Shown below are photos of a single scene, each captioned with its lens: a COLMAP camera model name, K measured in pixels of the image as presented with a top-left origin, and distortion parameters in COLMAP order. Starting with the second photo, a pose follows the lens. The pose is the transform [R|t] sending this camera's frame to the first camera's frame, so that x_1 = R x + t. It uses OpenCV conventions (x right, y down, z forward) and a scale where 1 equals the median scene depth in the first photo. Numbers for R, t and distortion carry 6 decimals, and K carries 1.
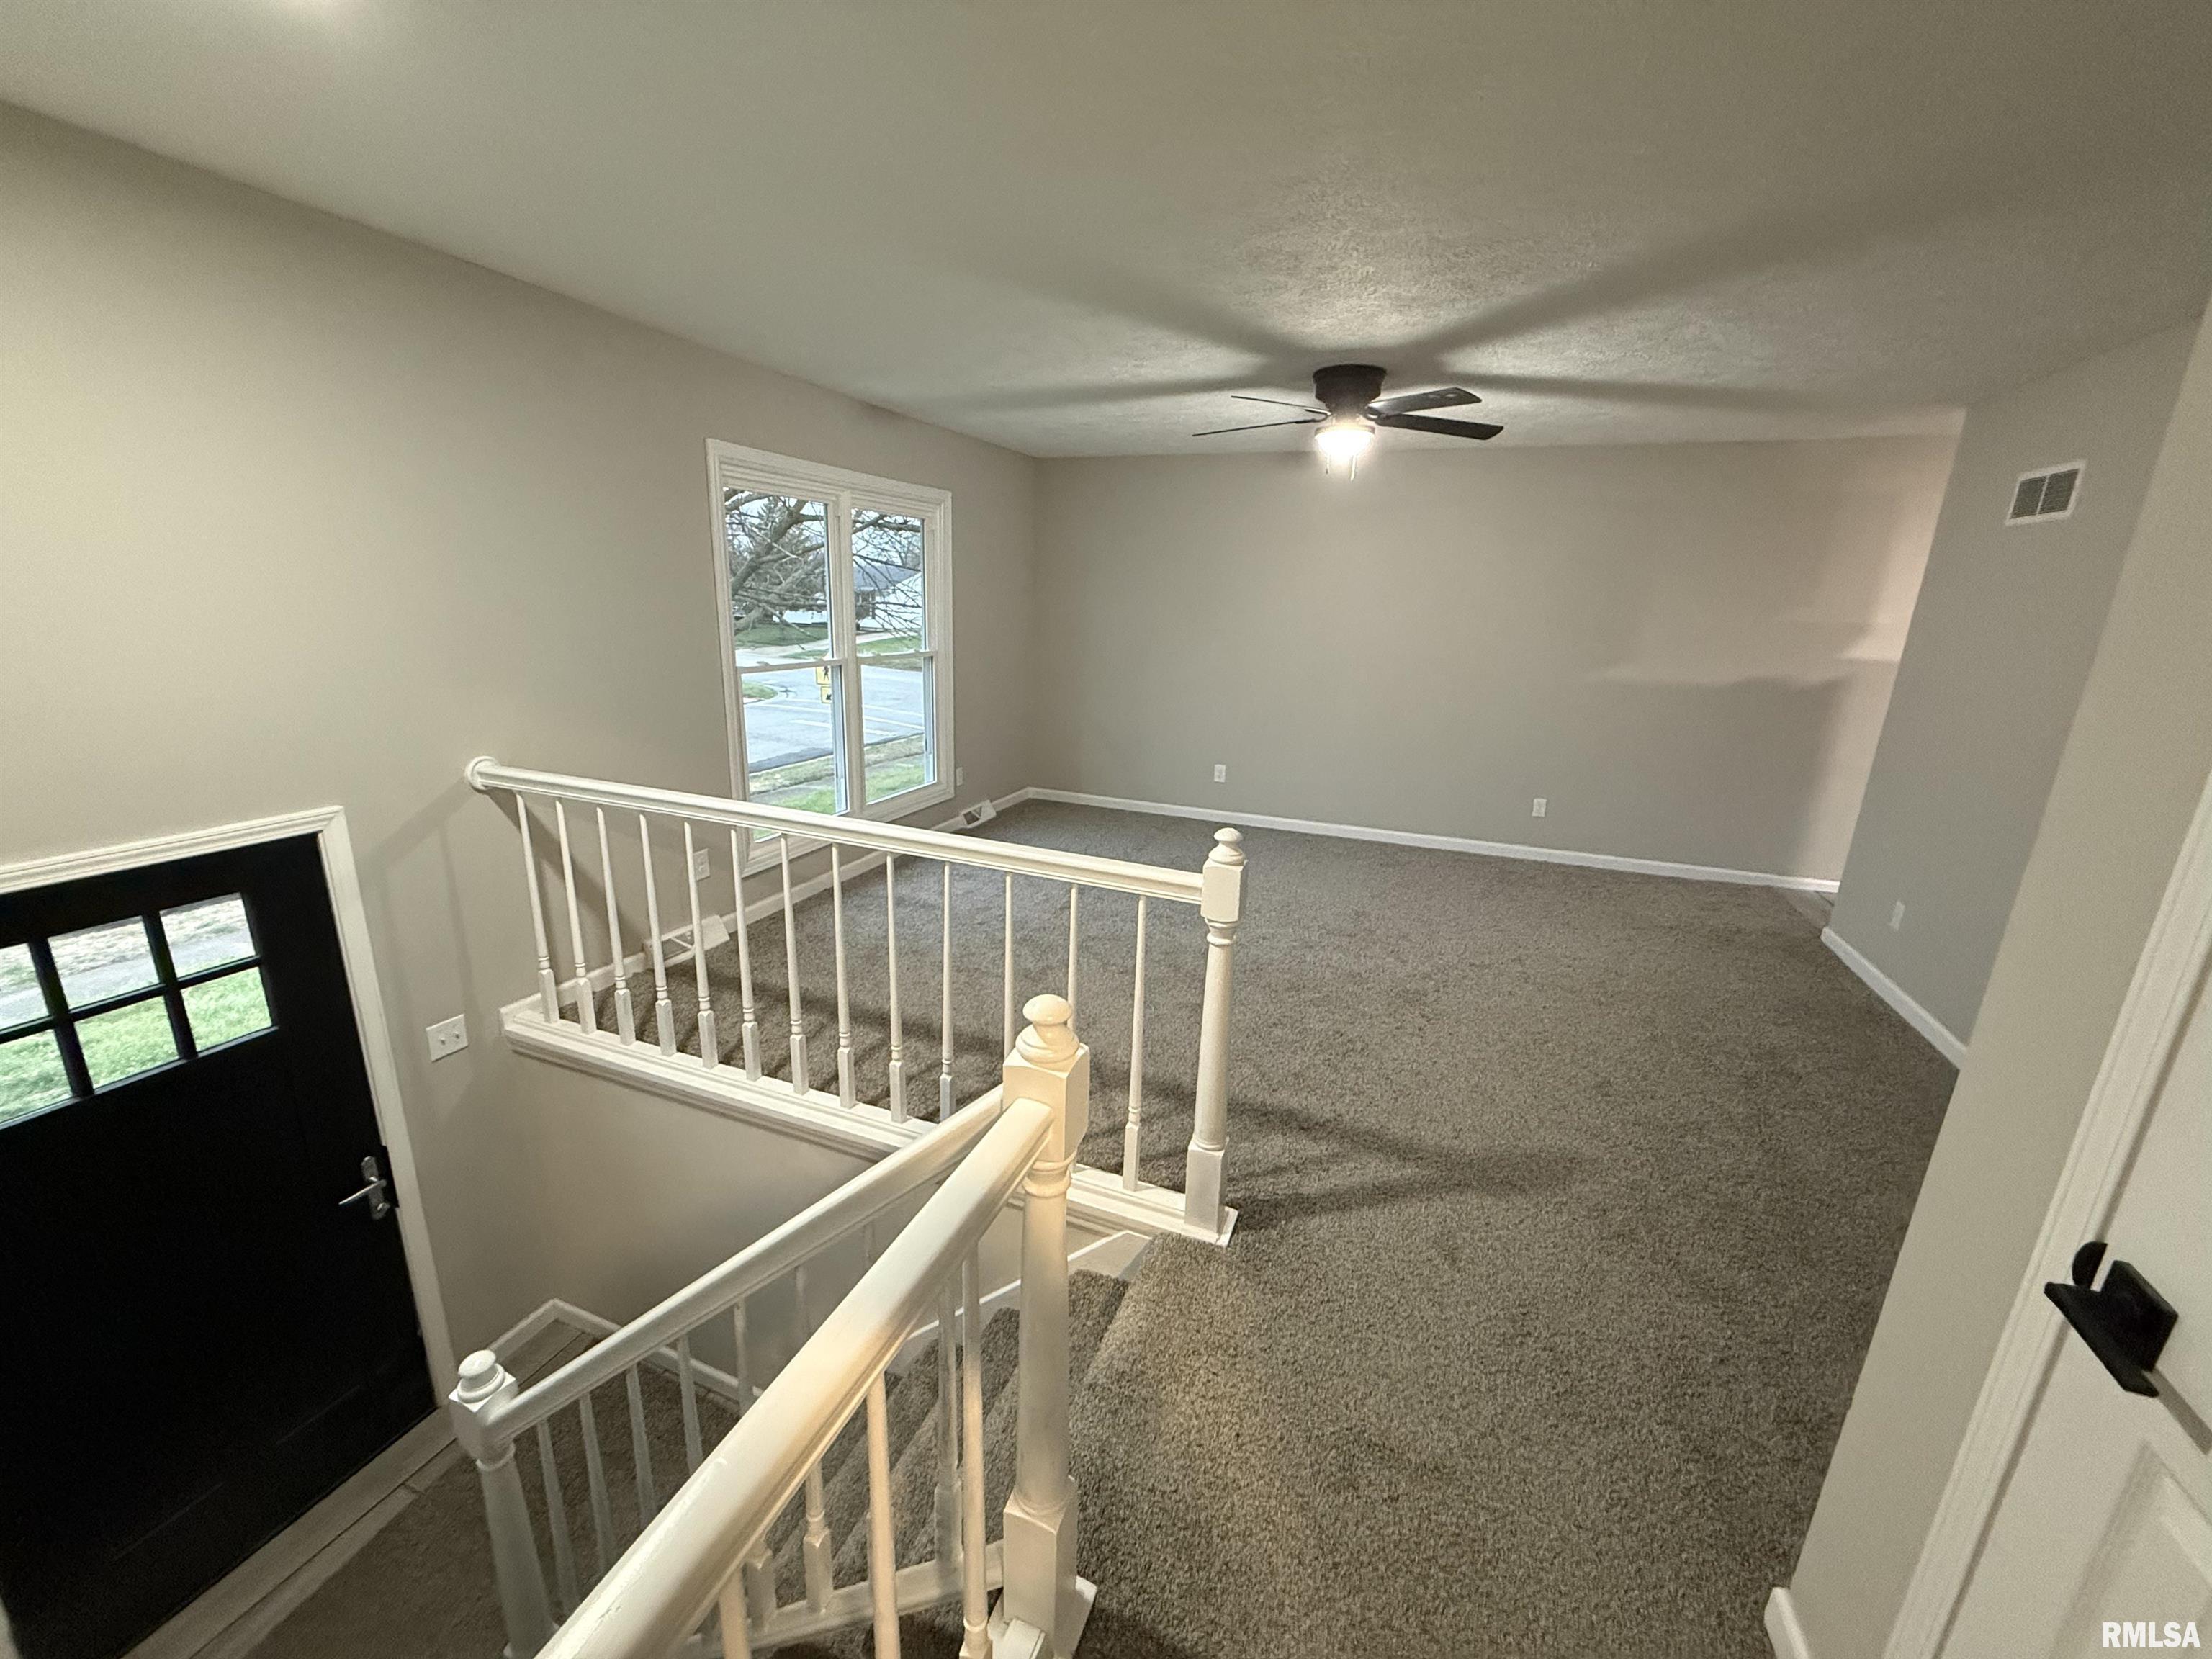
lens RADIAL K [[877.1, 0, 1095.8], [0, 877.1, 829.1], [0, 0, 1]] dist [-0.000561, 0.000149]
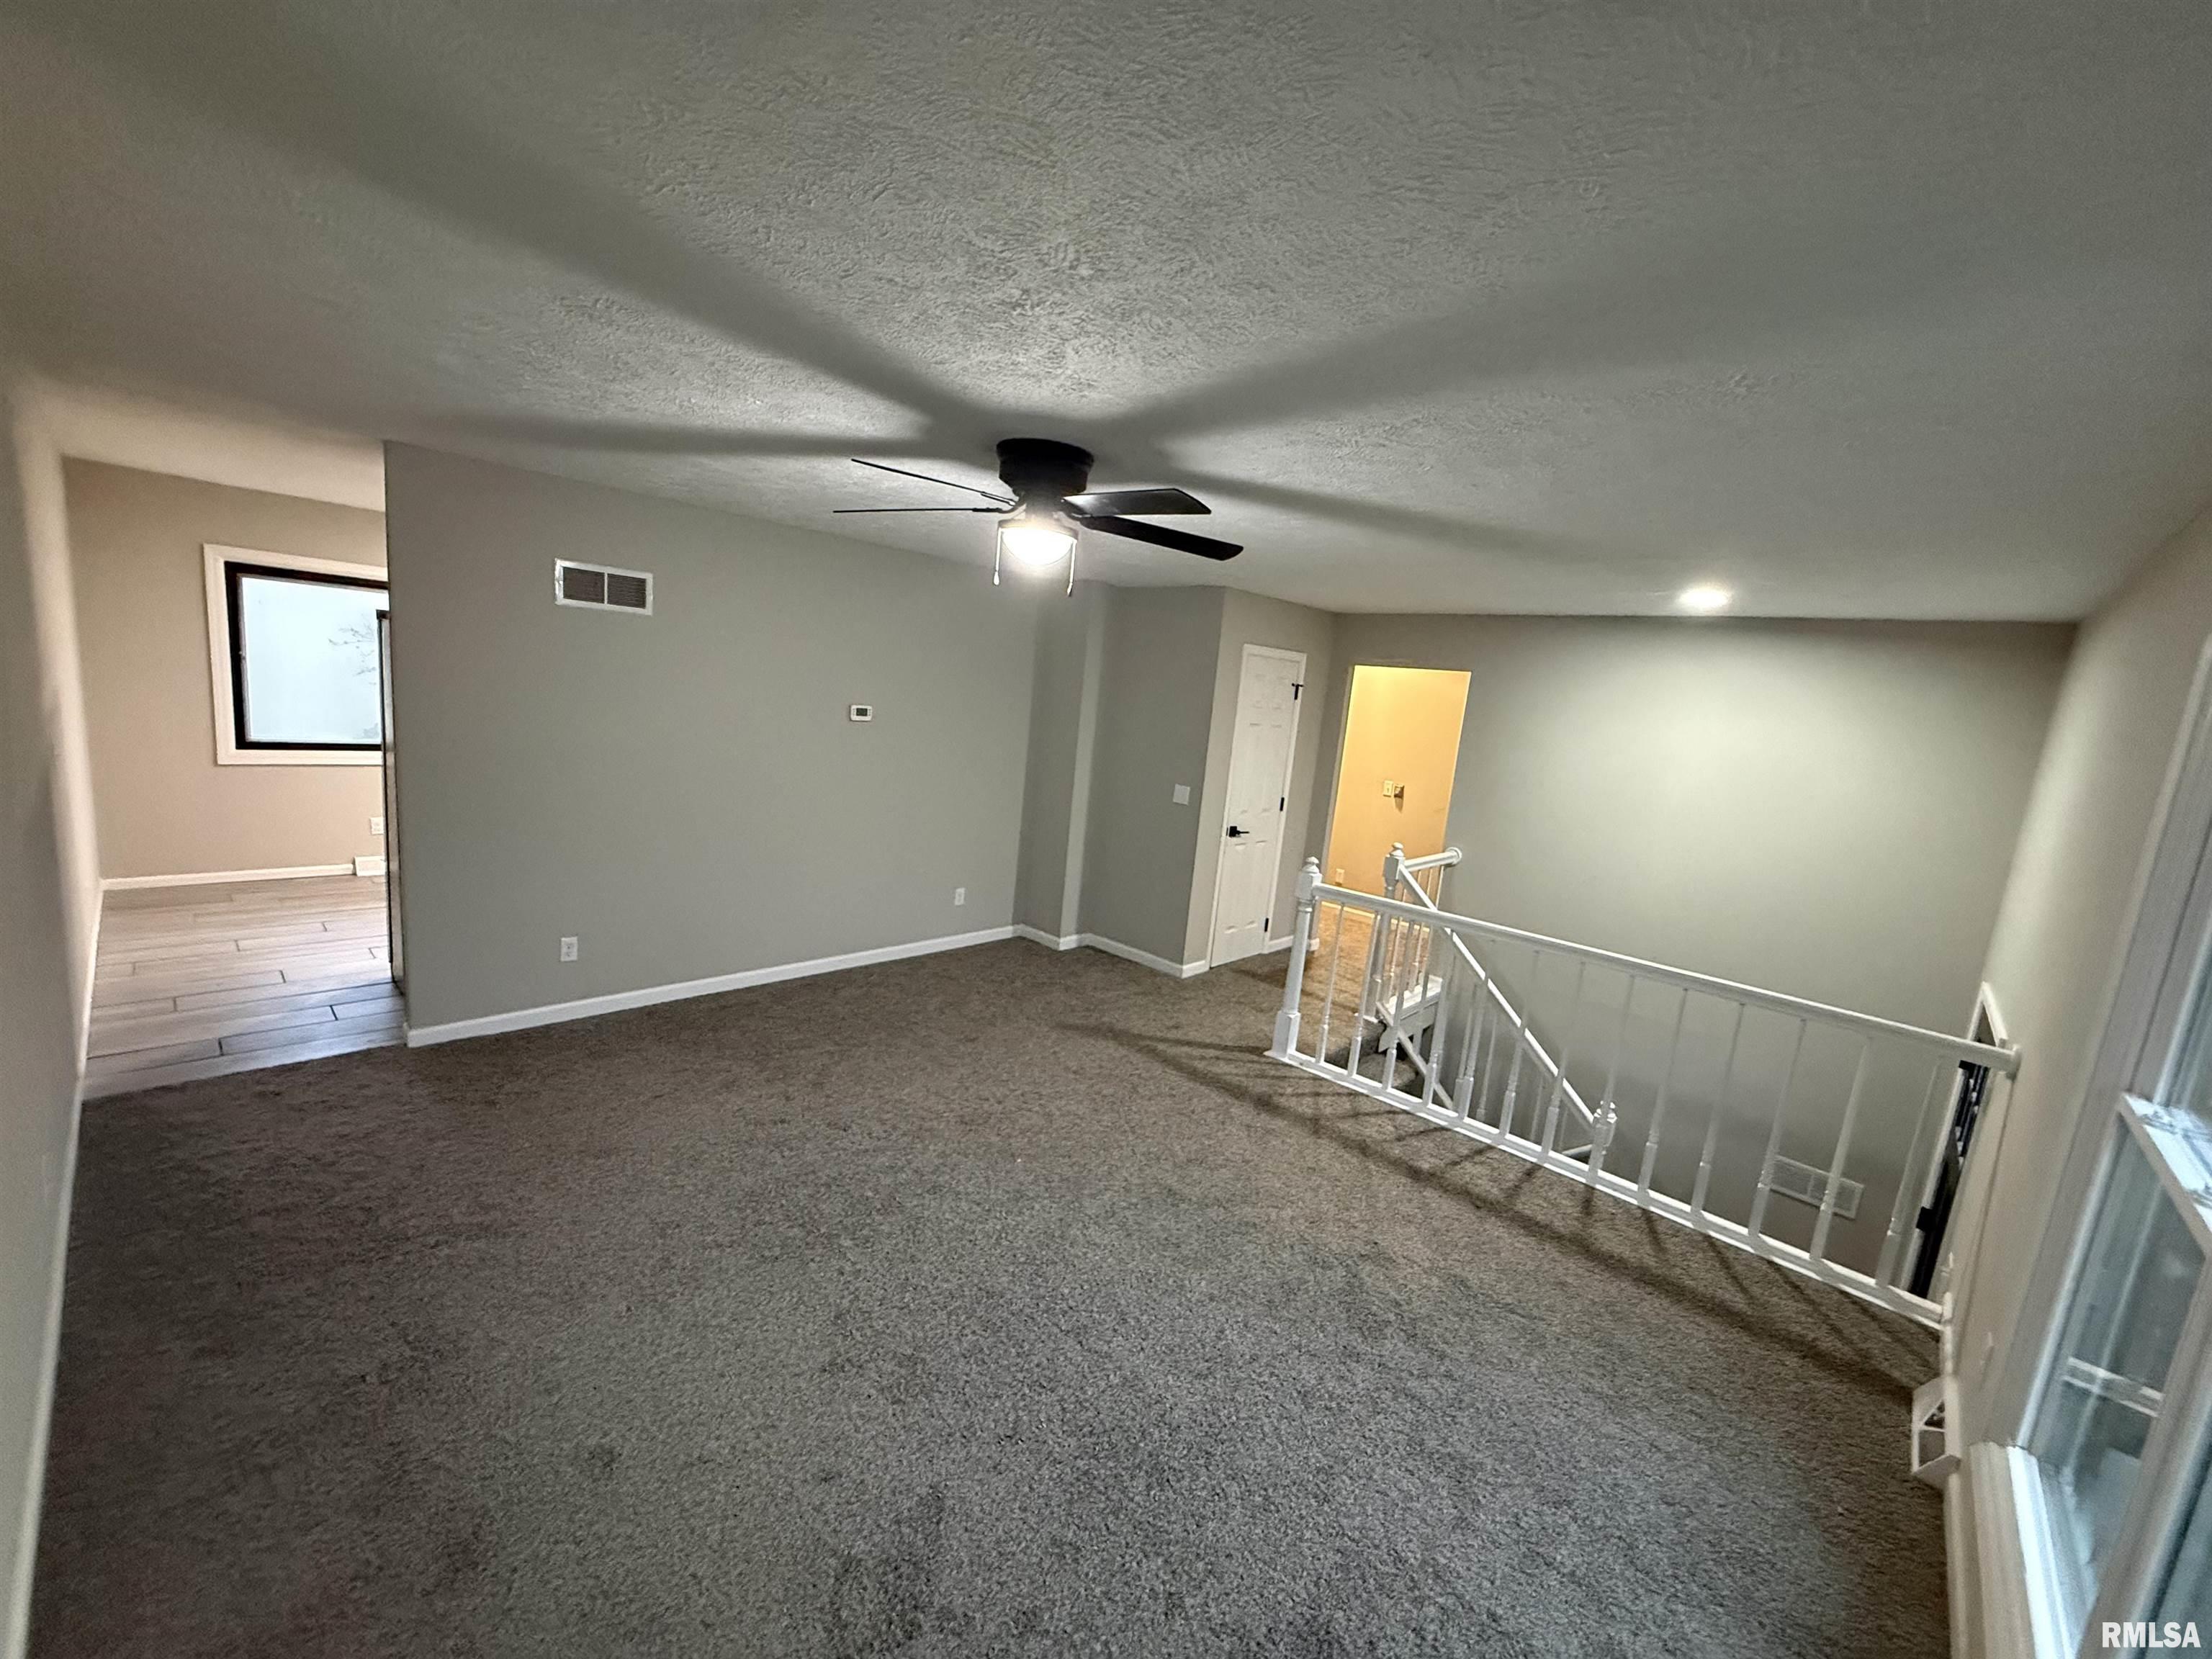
lens RADIAL K [[888.9, 0, 1105.8], [0, 888.9, 819.3], [0, 0, 1]] dist [0.016301, 0.000050]
pose [[-0.929665, -0.169403, 0.327148, -0.067048], [-0.029032, 0.918935, 0.393339, -0.747718], [-0.367261, 0.356176, -0.859220, 2.408584]]
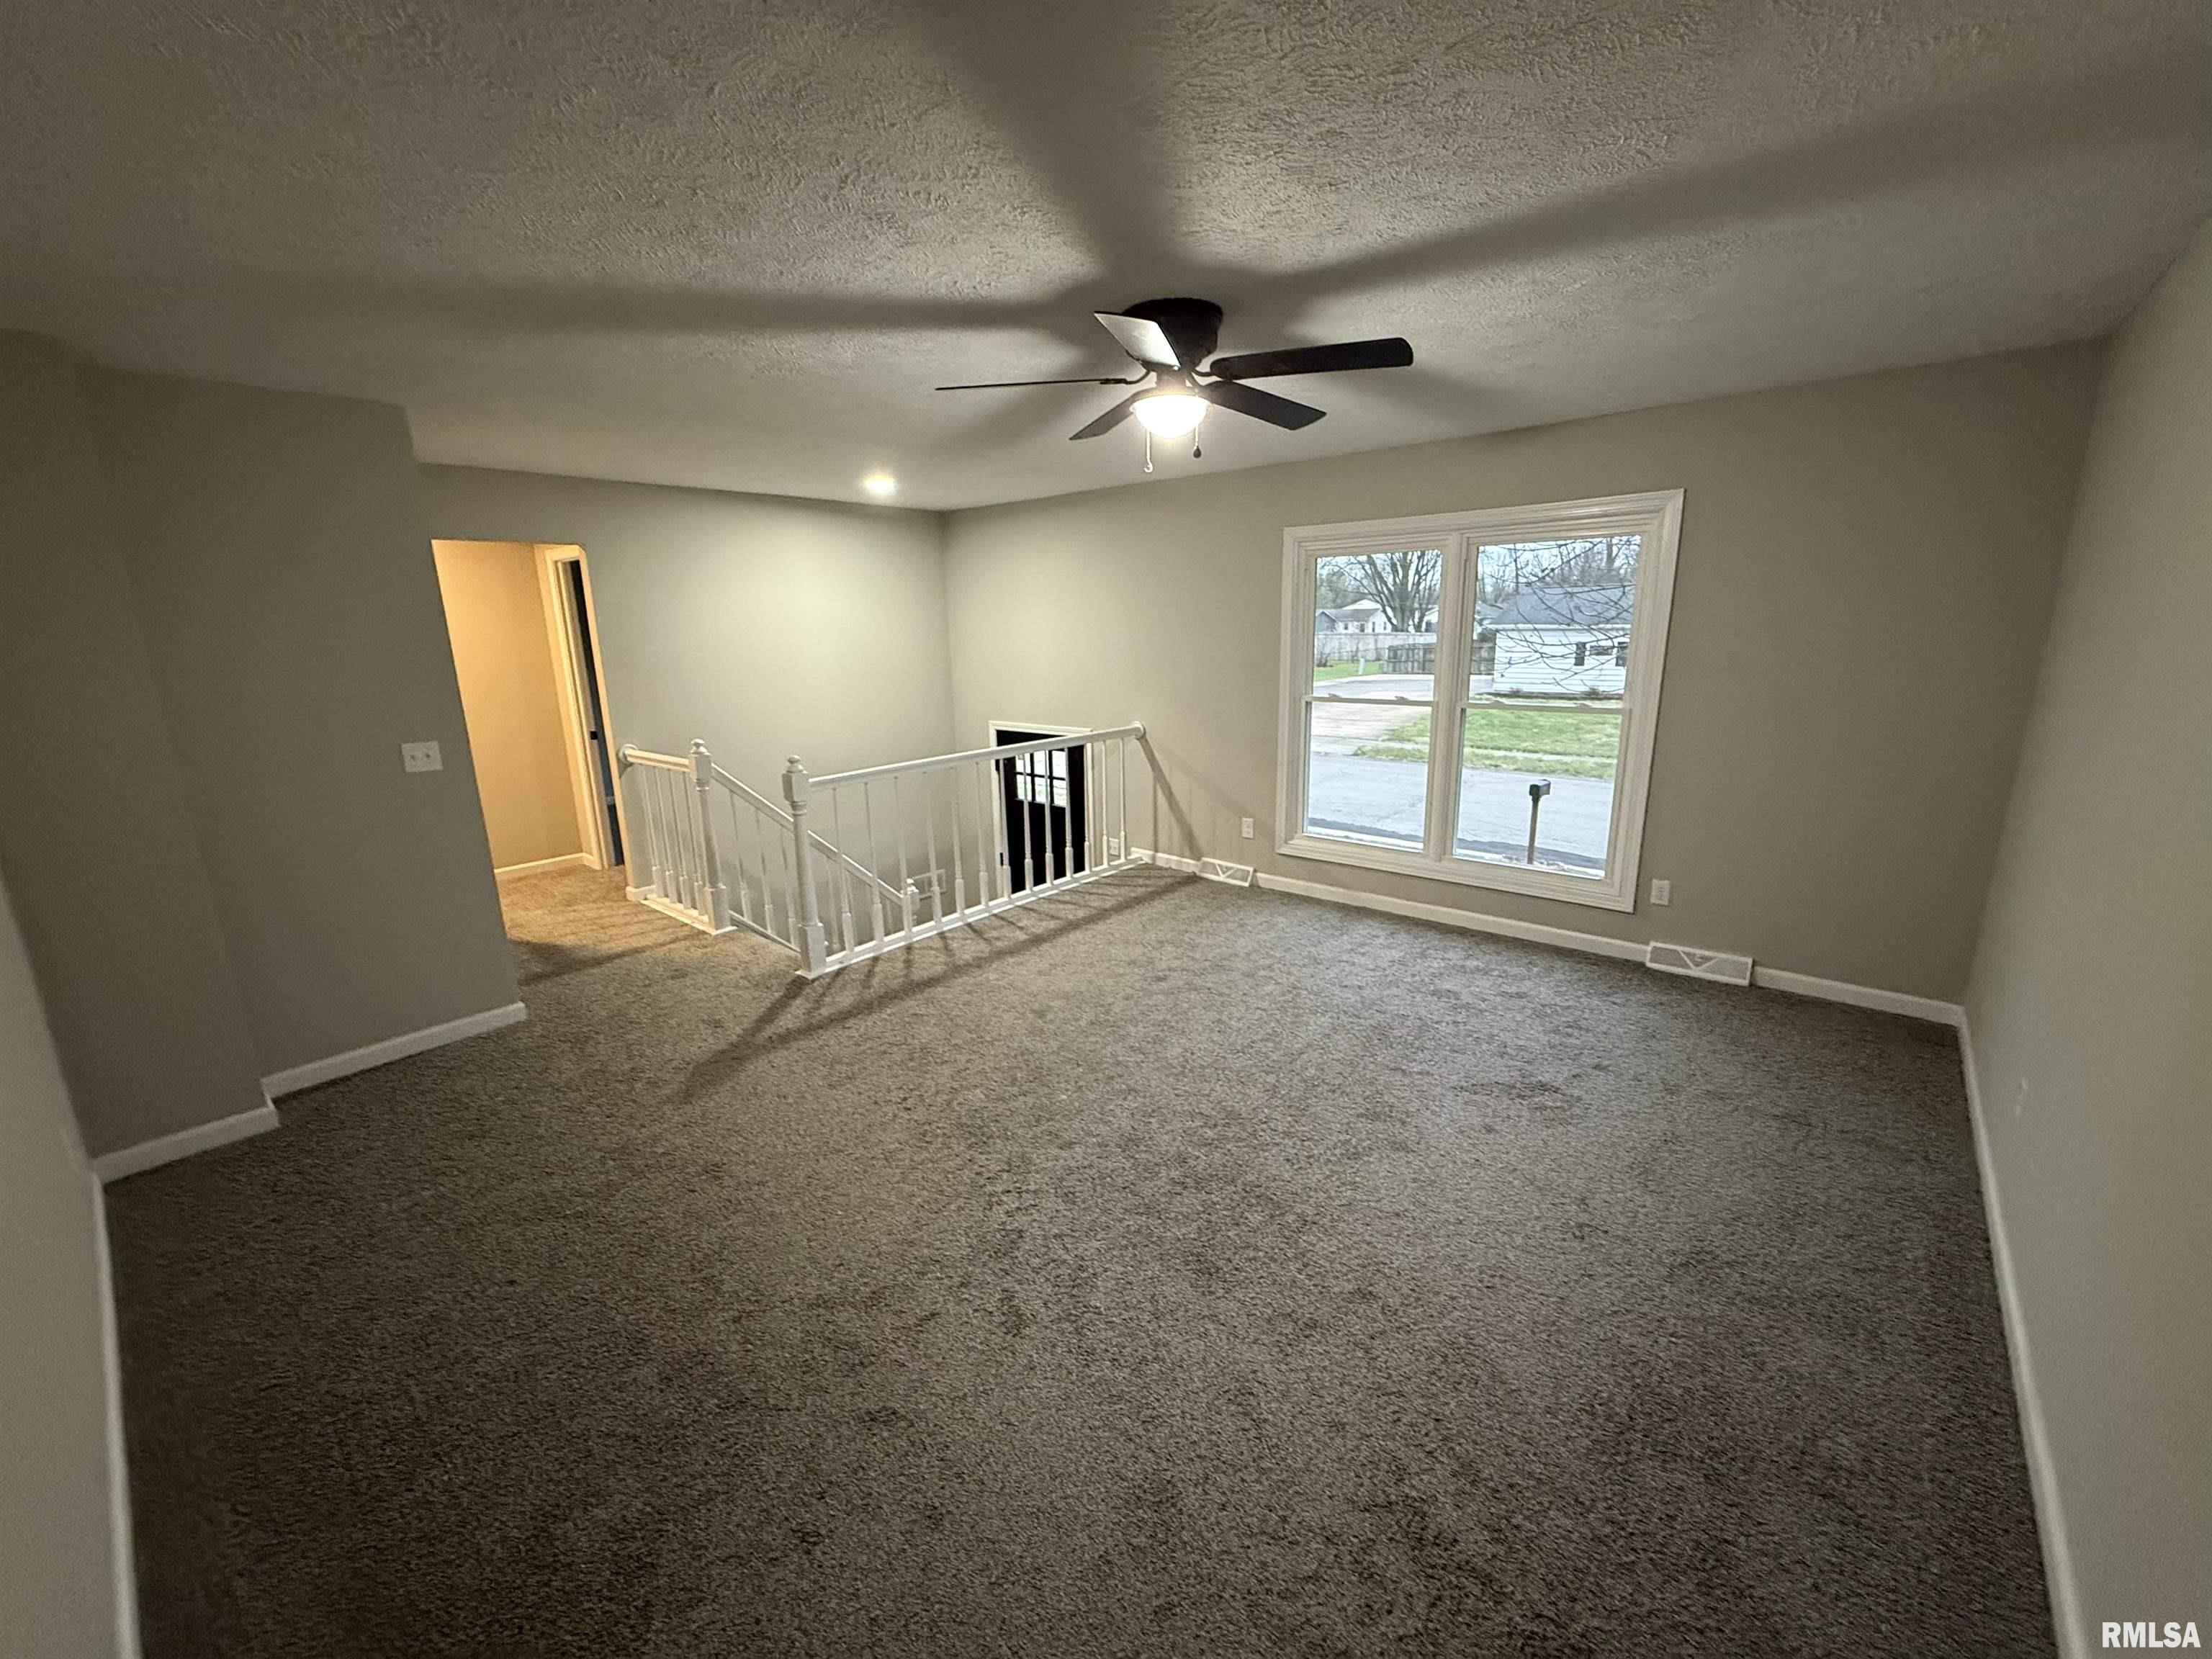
lens RADIAL K [[877.1, 0, 1095.8], [0, 877.1, 829.1], [0, 0, 1]] dist [-0.000561, 0.000149]
pose [[-0.326352, 0.198828, -0.924101, 1.438291], [-0.234283, 0.930108, 0.282859, -0.459801], [0.915754, 0.308813, -0.256961, 1.733768]]
